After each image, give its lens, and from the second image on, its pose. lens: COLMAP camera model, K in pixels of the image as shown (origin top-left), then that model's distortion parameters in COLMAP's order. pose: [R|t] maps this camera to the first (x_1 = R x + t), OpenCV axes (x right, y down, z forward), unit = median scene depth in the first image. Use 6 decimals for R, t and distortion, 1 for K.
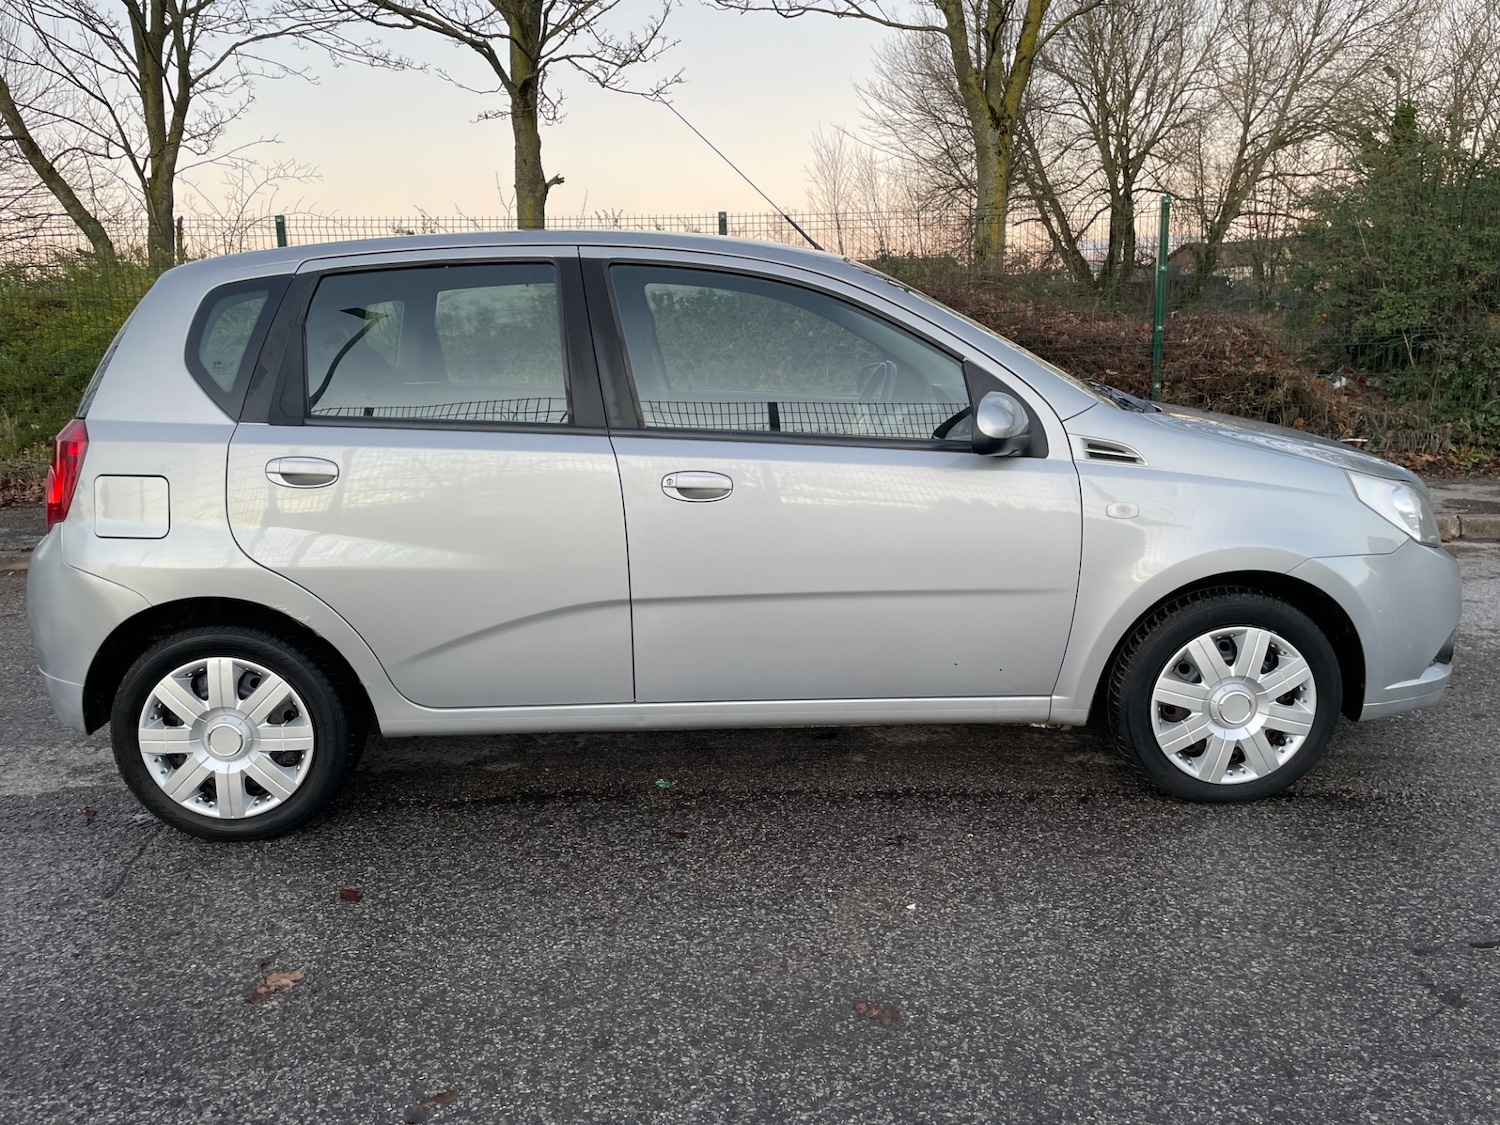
lens RADIAL K [[1131.5, 0, 750.2], [0, 1131.5, 565.8], [0, 0, 1]] dist [0.079636, -0.095260]
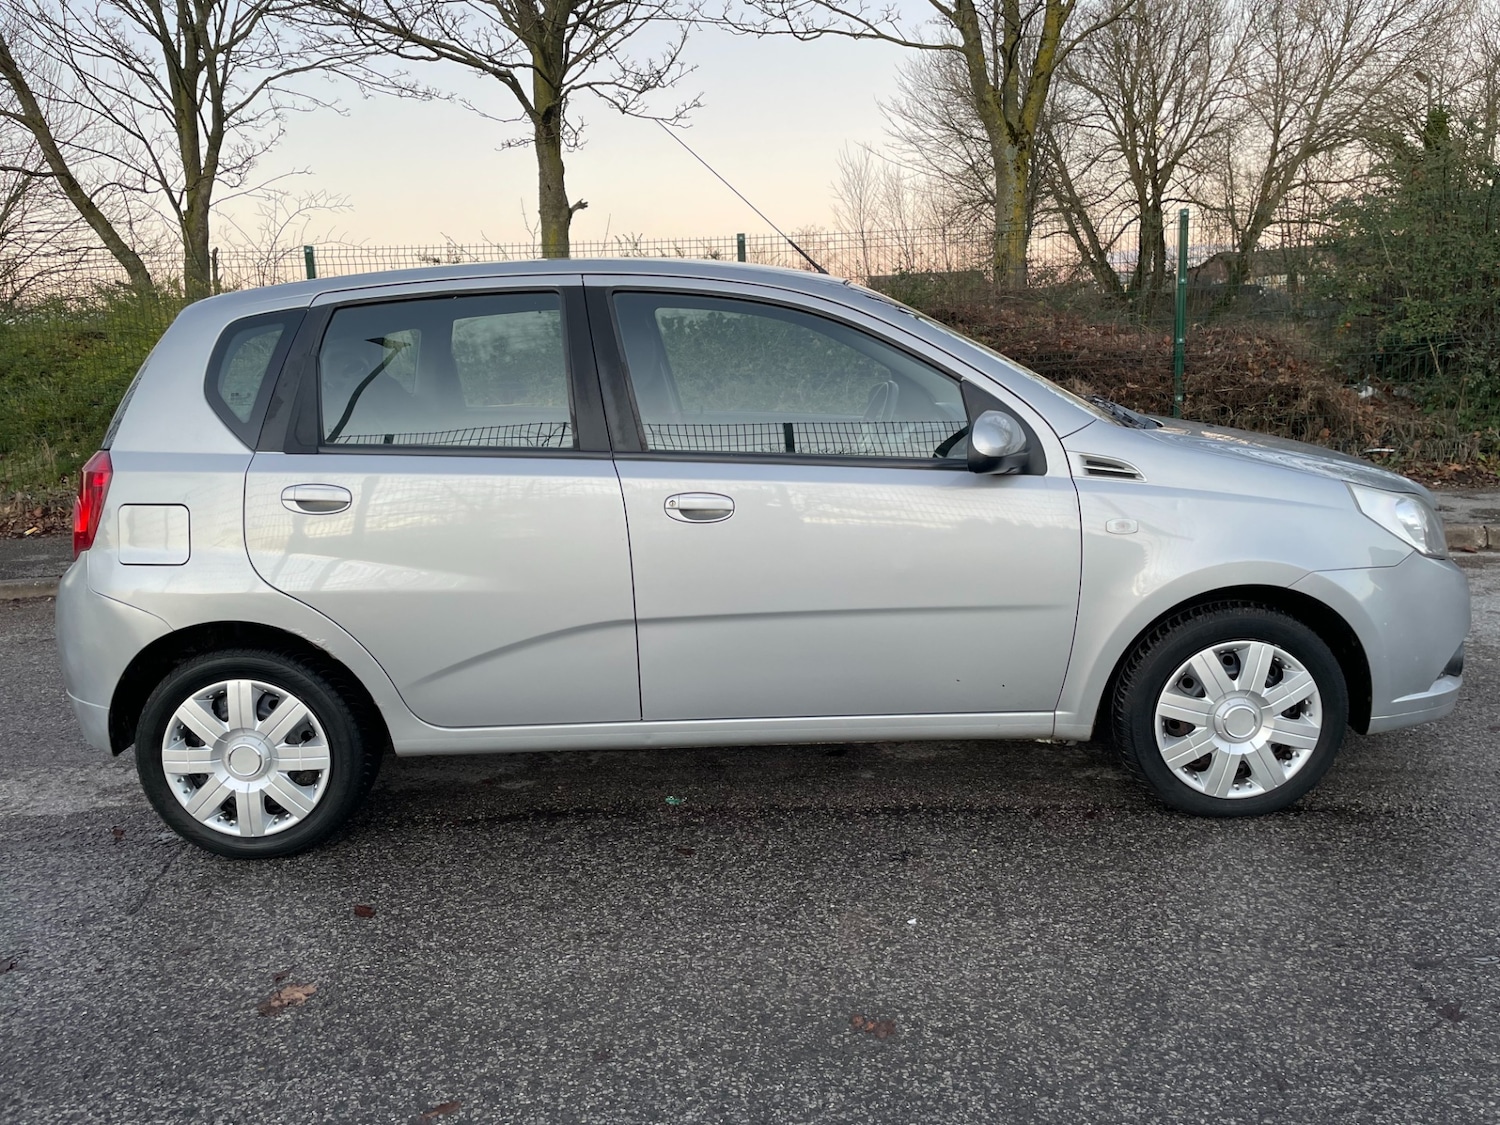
lens RADIAL K [[1131.5, 0, 747.6], [0, 1131.5, 569.3], [0, 0, 1]] dist [0.079438, -0.095556]
pose [[0.999467, -0.011134, -0.030688, 0.026273], [0.010769, 0.999869, -0.012047, -0.002079], [0.030818, 0.011710, 0.999456, -0.015375]]
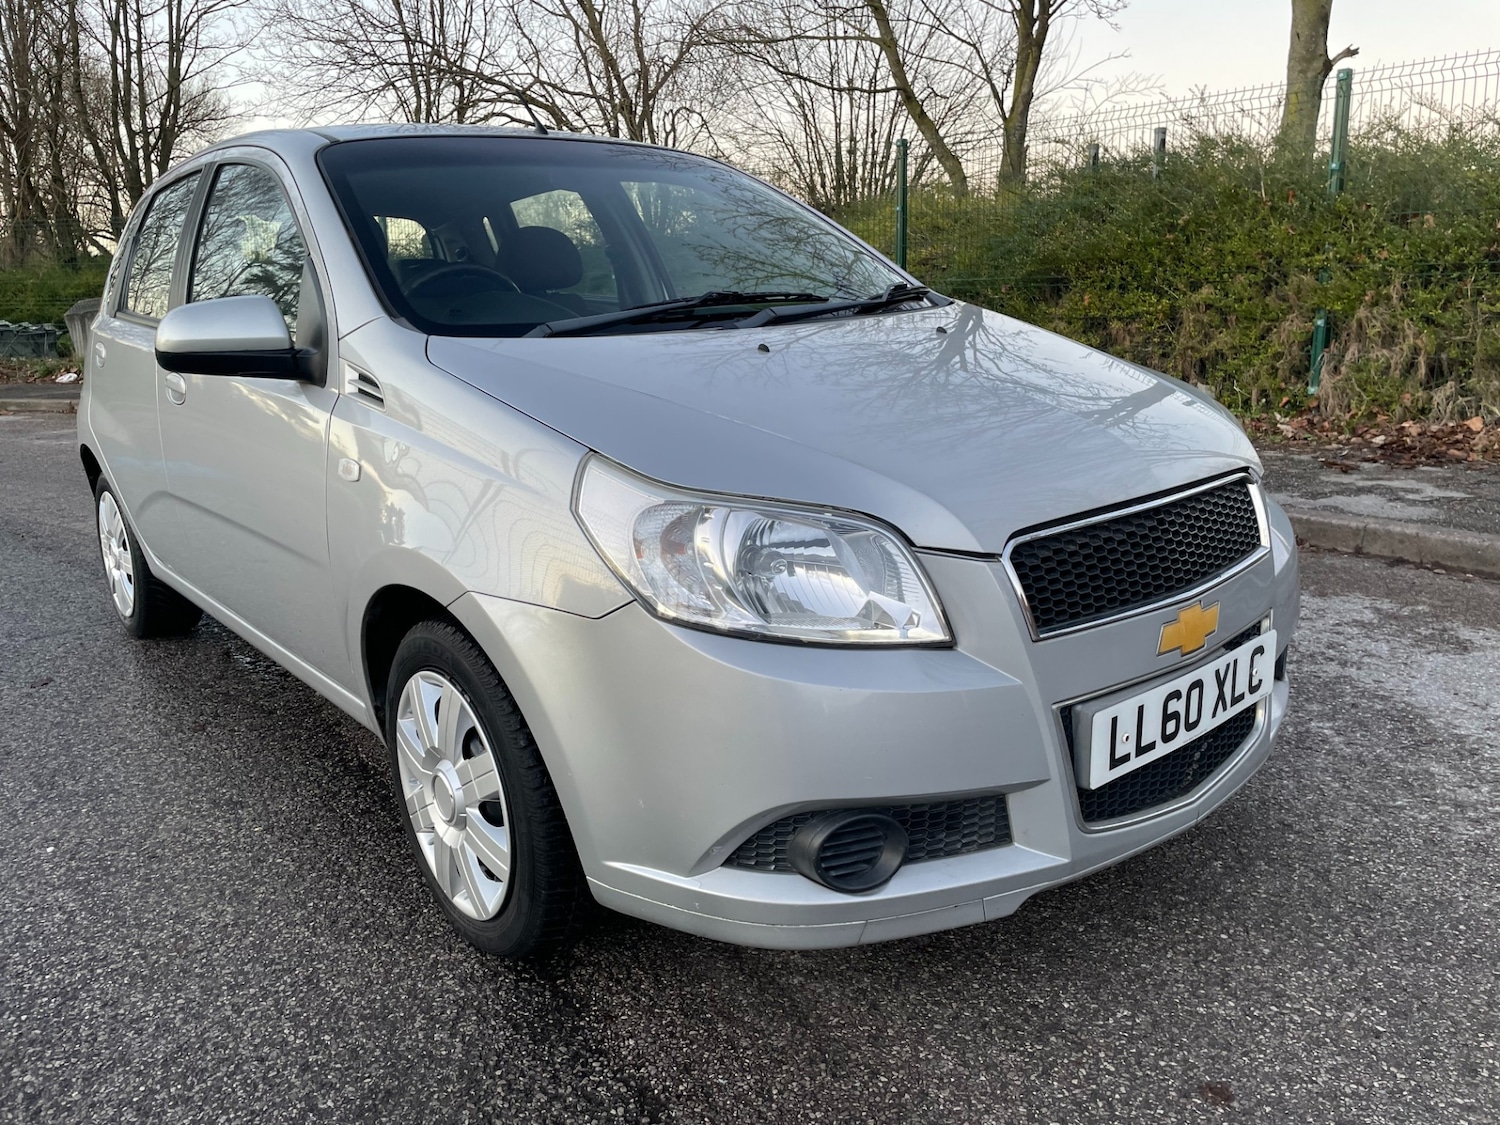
lens RADIAL K [[1129.8, 0, 750.0], [0, 1129.8, 562.5], [0, 0, 1]] dist [0.077641, -0.092917]
pose [[0.615506, 0.189137, -0.765101, 1.015211], [-0.145574, 0.981357, 0.125486, -0.113704], [0.774571, 0.034141, 0.631565, 0.735260]]
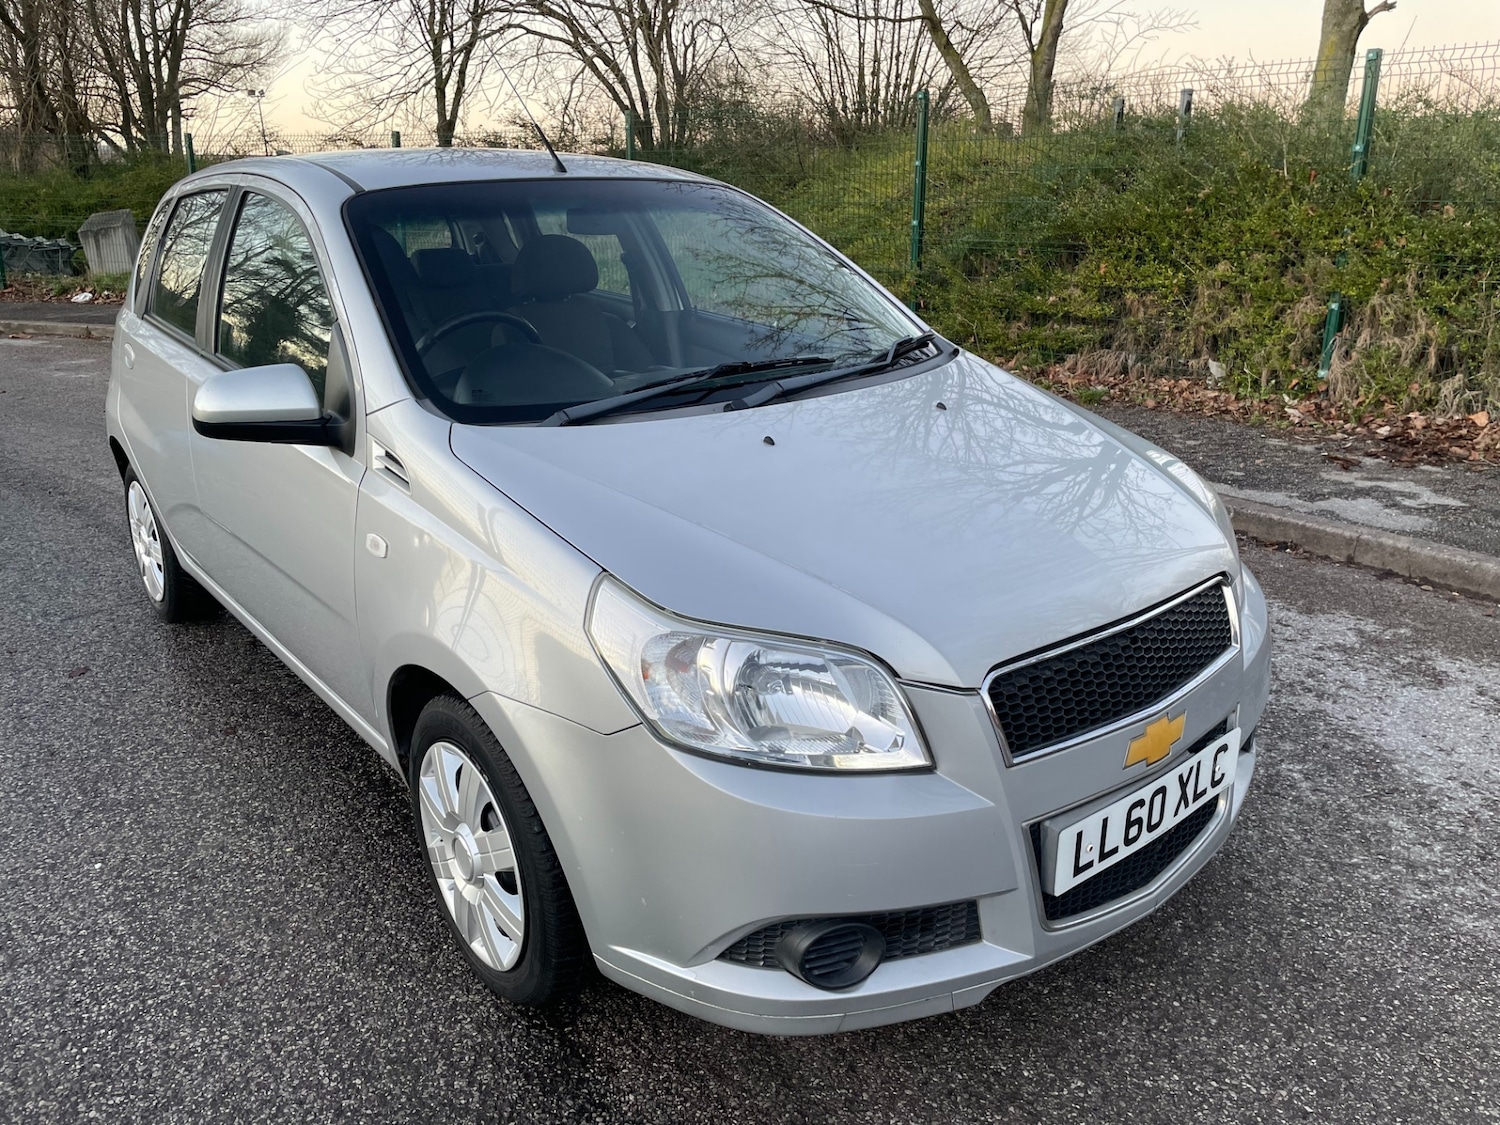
lens RADIAL K [[1127.8, 0, 747.5], [0, 1127.8, 562.0], [0, 0, 1]] dist [0.076649, -0.090815]
pose [[0.601610, 0.262940, -0.754273, 1.025797], [-0.169176, 0.964791, 0.201391, -0.225324], [0.780669, 0.006446, 0.624911, 0.710251]]
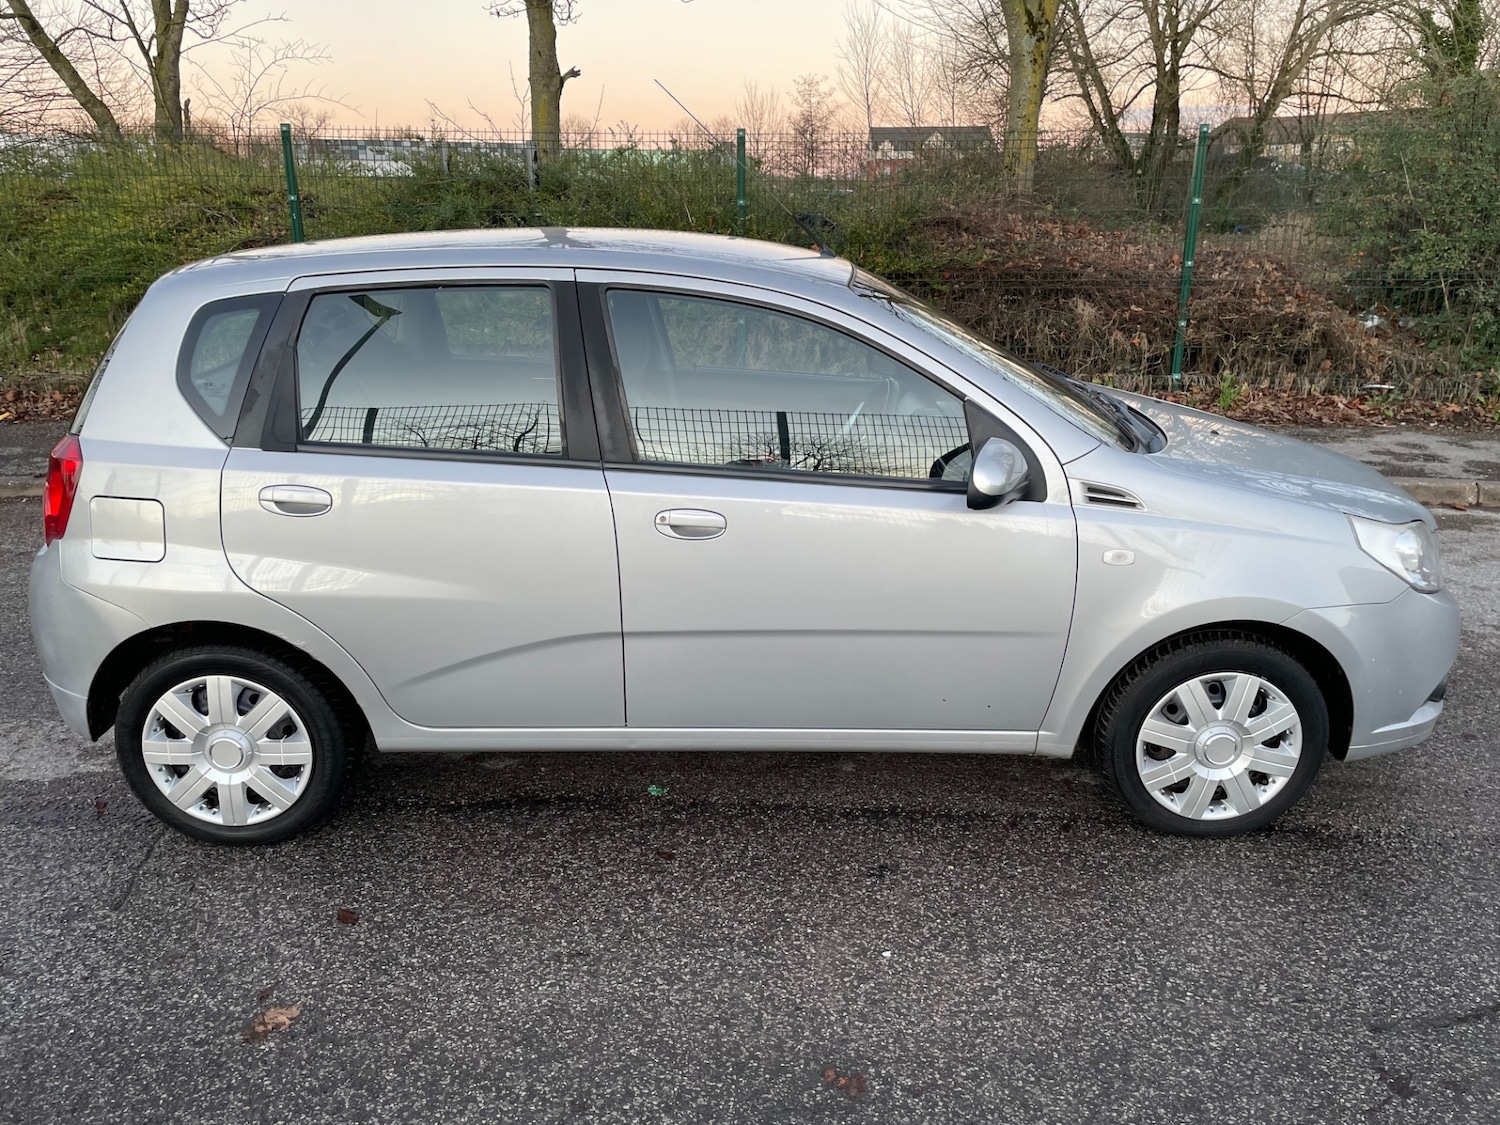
lens RADIAL K [[1129.8, 0, 750.0], [0, 1129.8, 562.5], [0, 0, 1]] dist [0.077641, -0.092917]
pose [[0.999523, 0.027230, -0.014546, 0.020186], [-0.025529, 0.993982, 0.106530, -0.138976], [0.017359, -0.106108, 0.994203, 0.009799]]
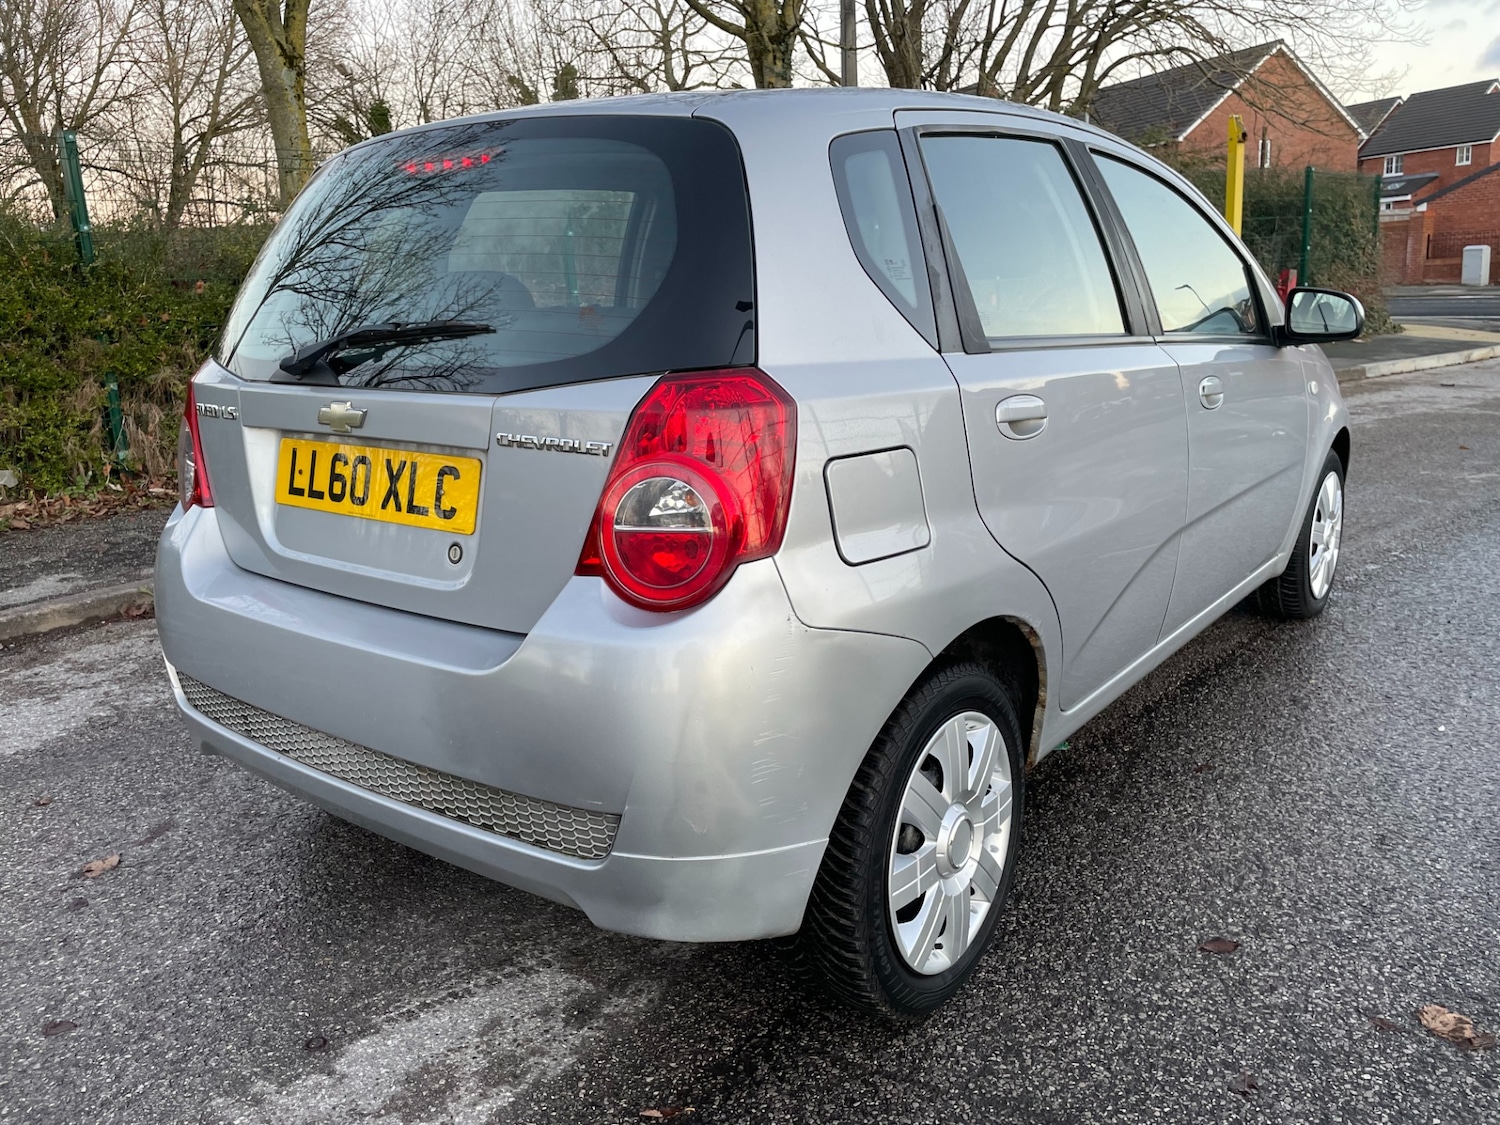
lens RADIAL K [[1151.0, 0, 750.0], [0, 1151.0, 562.5], [0, 0, 1]] dist [0.081107, -0.101851]
pose [[0.632598, -0.188737, 0.751131, -1.001779], [0.190995, 0.977915, 0.084866, -0.083263], [-0.750560, 0.089776, 0.654675, 0.645125]]
